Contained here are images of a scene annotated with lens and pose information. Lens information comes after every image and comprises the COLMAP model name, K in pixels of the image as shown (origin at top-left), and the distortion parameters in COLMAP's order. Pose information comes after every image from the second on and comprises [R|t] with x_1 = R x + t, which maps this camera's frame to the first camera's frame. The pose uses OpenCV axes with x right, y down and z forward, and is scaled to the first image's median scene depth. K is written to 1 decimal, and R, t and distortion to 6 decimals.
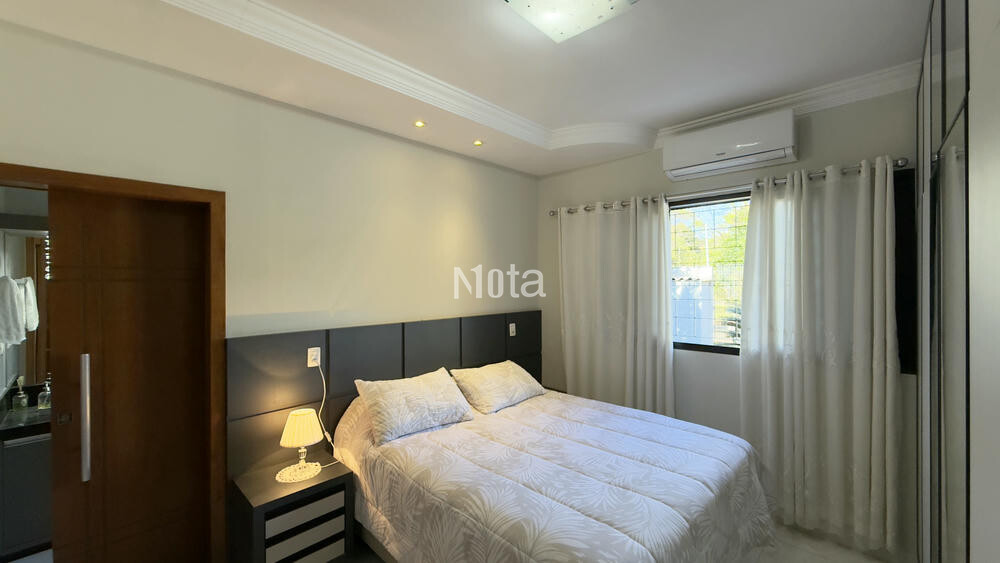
lens RADIAL K [[406.2, 0, 497.7], [0, 406.2, 280.0], [0, 0, 1]] dist [0.004332, 0.000259]
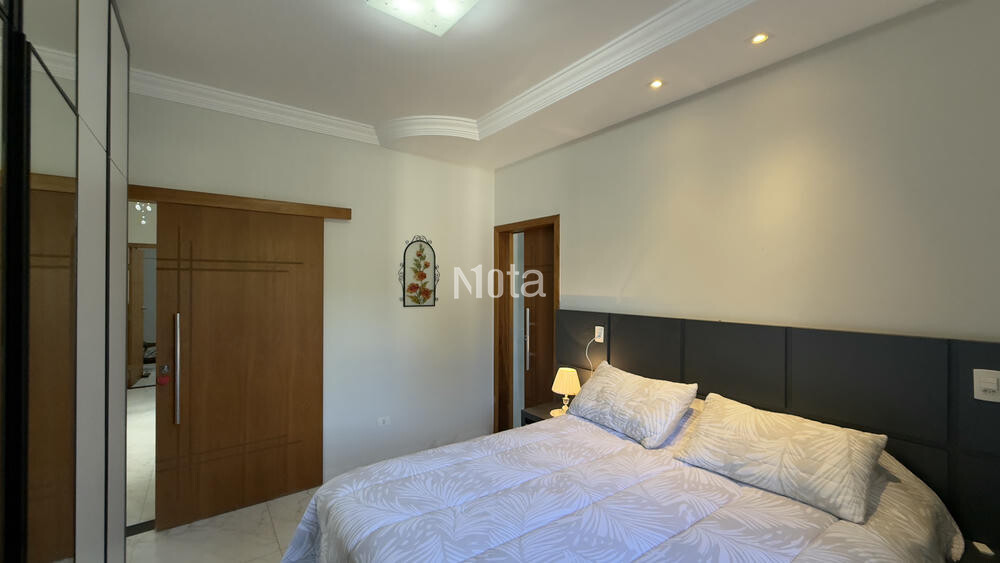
lens RADIAL K [[406.2, 0, 497.9], [0, 406.2, 281.5], [0, 0, 1]] dist [0.004332, 0.000259]
pose [[-0.166867, 0.003287, -0.985974, 0.775054], [-0.000660, 0.999994, 0.003446, 0.029120], [0.985979, 0.001226, -0.166864, 0.896147]]
